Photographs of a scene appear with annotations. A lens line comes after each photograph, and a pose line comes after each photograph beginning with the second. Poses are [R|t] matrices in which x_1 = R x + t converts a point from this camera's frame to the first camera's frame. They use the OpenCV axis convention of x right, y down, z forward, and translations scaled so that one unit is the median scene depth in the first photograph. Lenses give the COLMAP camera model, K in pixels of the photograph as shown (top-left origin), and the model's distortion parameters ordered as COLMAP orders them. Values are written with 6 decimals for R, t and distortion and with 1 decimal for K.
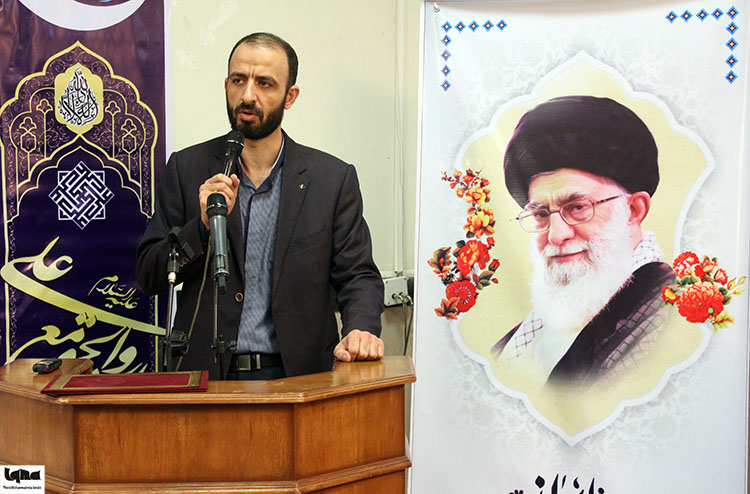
lens RADIAL K [[1357.1, 0, 375.0], [0, 1357.1, 247.0], [0, 0, 1]] dist [-0.010355, 0.039843]
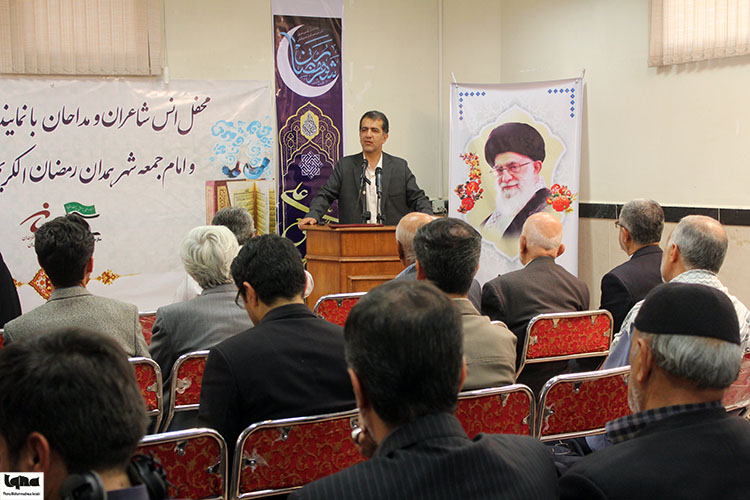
lens RADIAL K [[1194.0, 0, 375.0], [0, 1194.0, 250.0], [0, 0, 1]] dist [-0.002152, 0.000575]
pose [[0.999681, -0.009488, -0.023386, -0.055736], [0.010116, 0.999588, 0.026866, 0.060278], [0.023121, -0.027094, 0.999365, -1.184870]]
